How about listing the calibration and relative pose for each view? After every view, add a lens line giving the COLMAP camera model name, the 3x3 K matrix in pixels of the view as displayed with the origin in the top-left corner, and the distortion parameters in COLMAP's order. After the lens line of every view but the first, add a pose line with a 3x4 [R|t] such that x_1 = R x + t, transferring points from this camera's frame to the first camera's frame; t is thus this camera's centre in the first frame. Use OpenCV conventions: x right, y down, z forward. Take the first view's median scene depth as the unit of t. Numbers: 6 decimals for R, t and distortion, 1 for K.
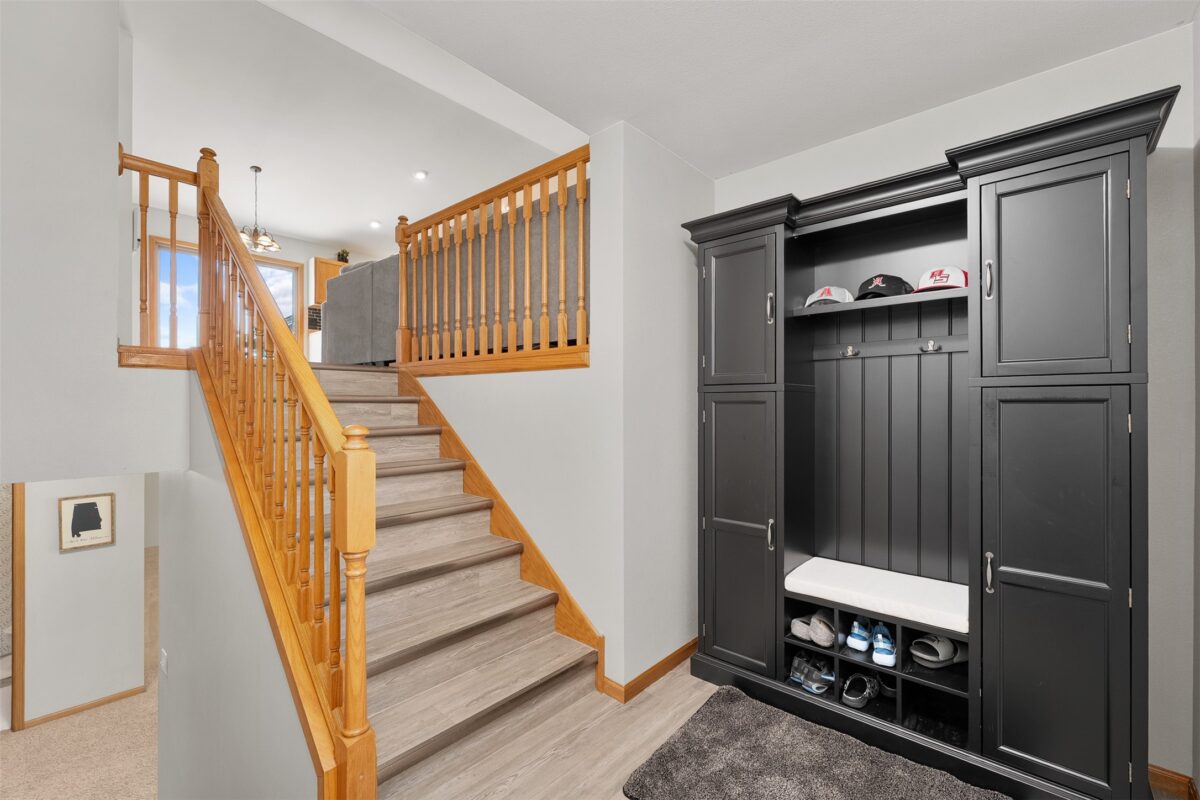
lens RADIAL K [[508.7, 0, 600.0], [0, 508.7, 405.9], [0, 0, 1]] dist [-0.002068, -0.000377]
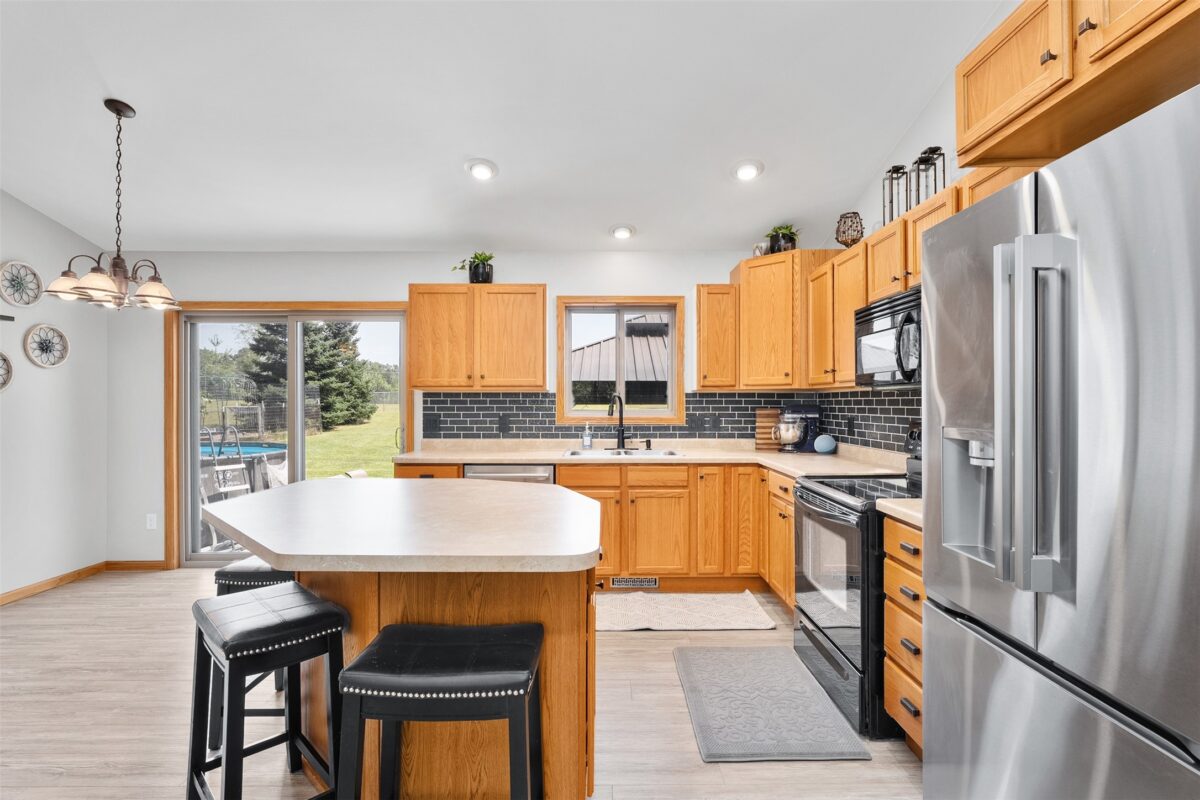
lens RADIAL K [[573.2, 0, 606.1], [0, 573.2, 401.5], [0, 0, 1]] dist [0.001289, 0.000125]
pose [[0.669762, -0.003399, -0.742568, -0.069762], [0.003171, 0.999993, -0.001717, -0.187968], [0.742569, -0.001205, 0.669768, 0.788905]]
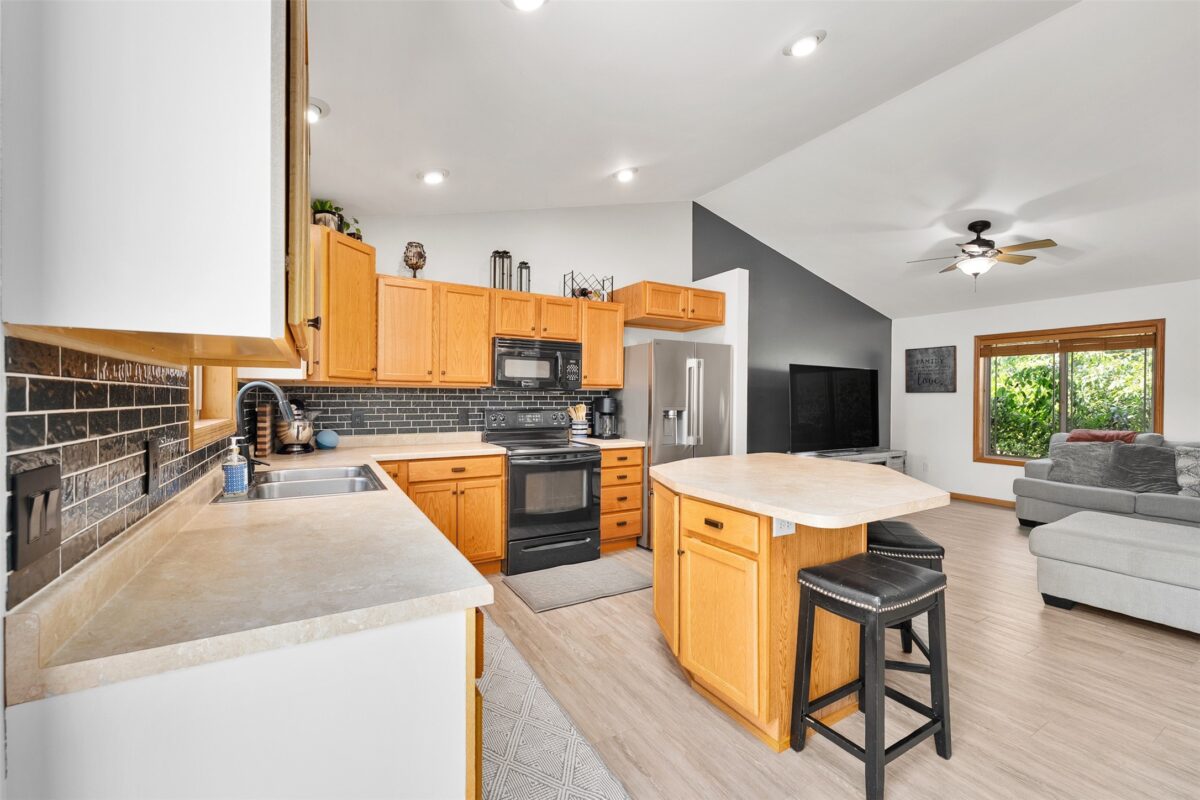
lens RADIAL K [[487.0, 0, 600.0], [0, 487.0, 400.0], [0, 0, 1]] dist [0.000902, 0.000016]
pose [[0.308620, -0.003722, 0.951178, -0.632189], [-0.007645, 0.999950, 0.006393, -0.189212], [-0.951155, -0.009244, 0.308576, 0.910600]]
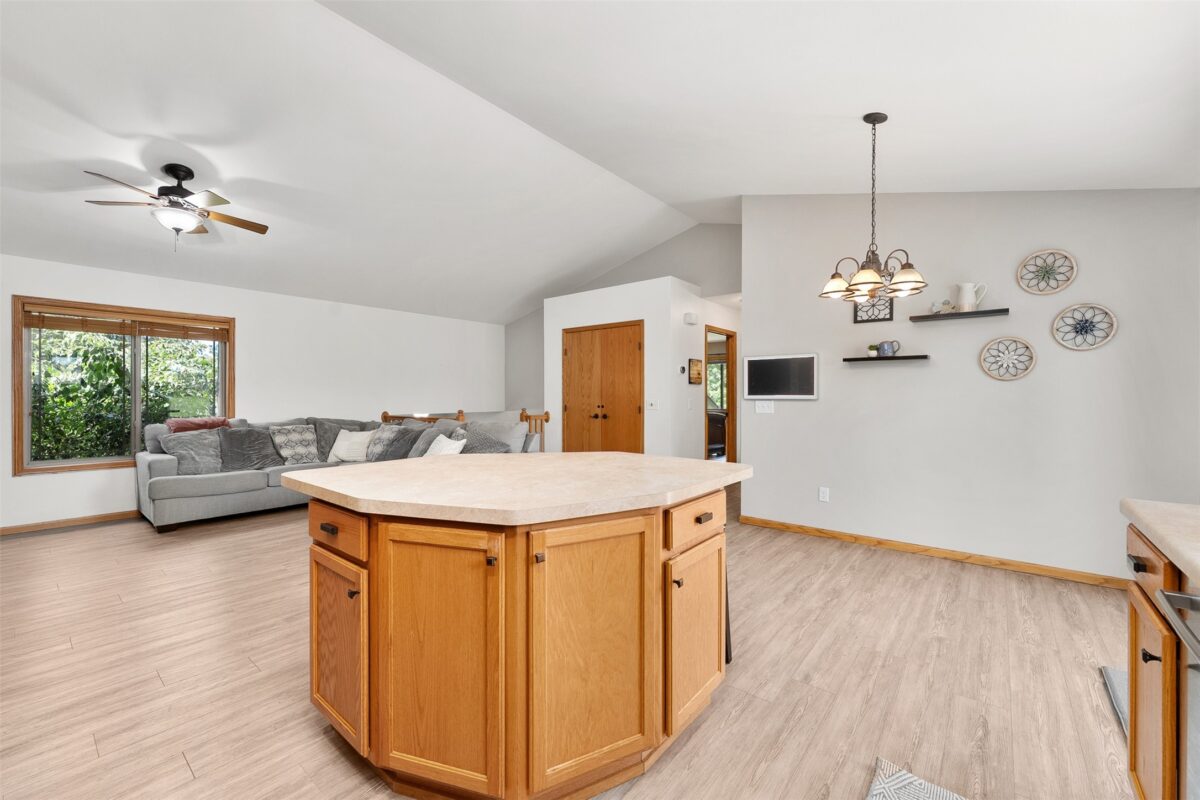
lens RADIAL K [[482.7, 0, 598.6], [0, 482.7, 396.6], [0, 0, 1]] dist [-0.000161, 0.000036]
pose [[-0.999249, -0.001985, -0.038691, -0.339175], [-0.001936, 0.999997, -0.001305, -0.179841], [0.038694, -0.001229, -0.999250, 1.133471]]
